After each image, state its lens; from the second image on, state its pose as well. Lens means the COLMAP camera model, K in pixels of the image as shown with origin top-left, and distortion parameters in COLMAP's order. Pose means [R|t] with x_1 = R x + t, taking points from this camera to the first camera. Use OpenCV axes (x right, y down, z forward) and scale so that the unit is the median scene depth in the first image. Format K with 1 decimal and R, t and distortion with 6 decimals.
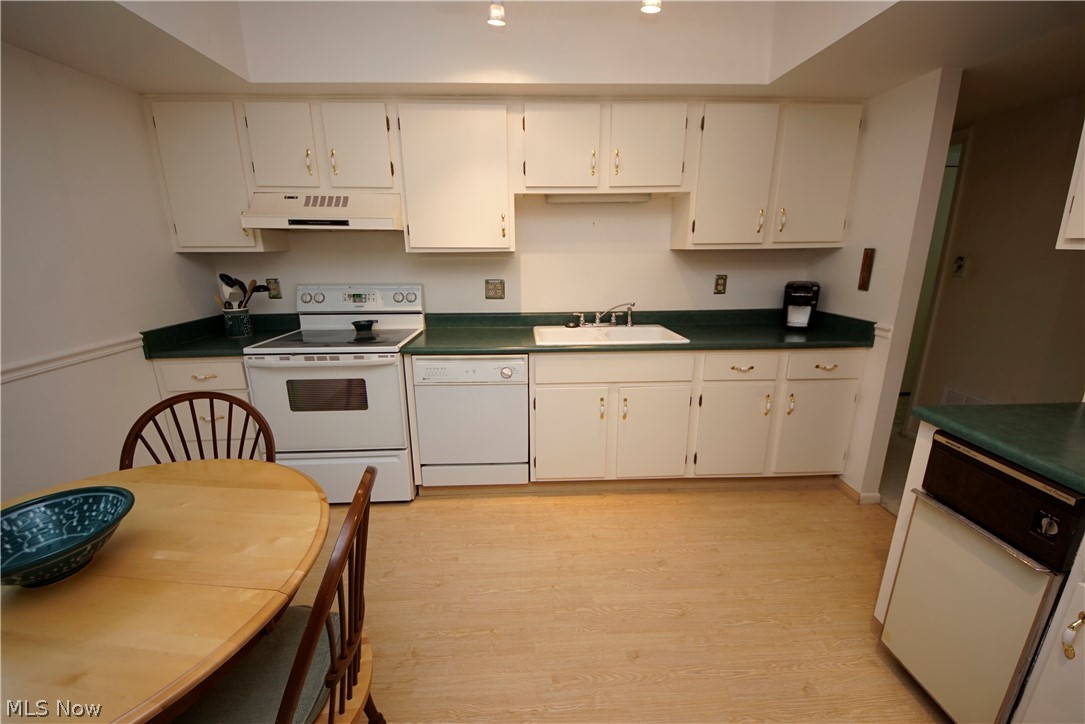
lens RADIAL K [[433.5, 0, 536.9], [0, 433.5, 362.1], [0, 0, 1]] dist [0.030129, -0.023423]
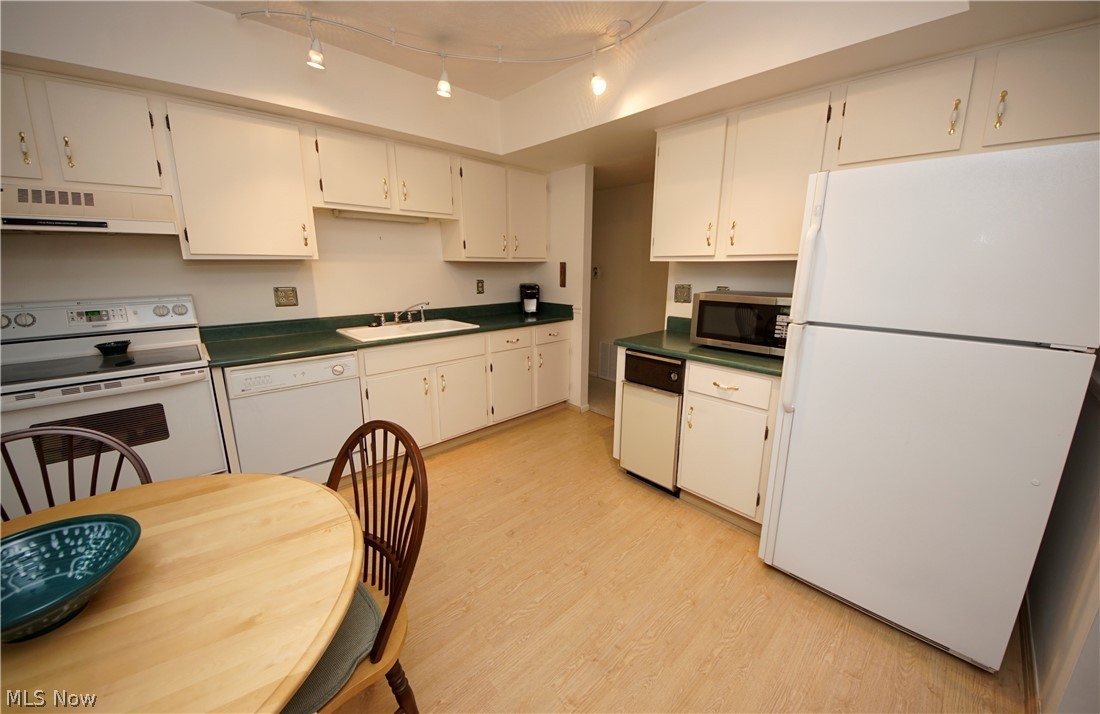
lens RADIAL K [[391.6, 0, 553.0], [0, 391.6, 344.9], [0, 0, 1]] dist [0.025576, -0.020570]
pose [[0.751957, -0.124257, 0.647395, -0.278266], [0.155389, 0.987811, 0.009108, 0.034867], [-0.640636, 0.093749, 0.762100, -0.096144]]
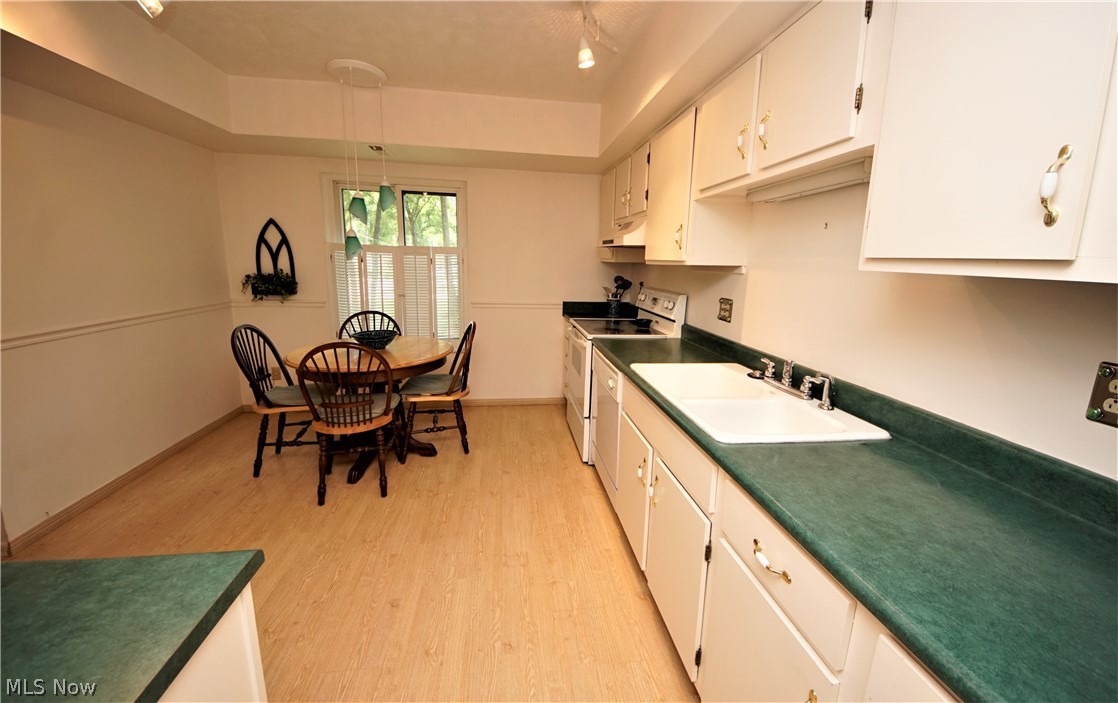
lens RADIAL K [[397.1, 0, 558.4], [0, 397.1, 331.9], [0, 0, 1]] dist [-0.000261, -0.000051]
pose [[0.107860, 0.187336, -0.976356, 0.732083], [-0.250929, 0.955418, 0.155598, -0.192141], [0.961977, 0.228214, 0.150060, 0.680776]]
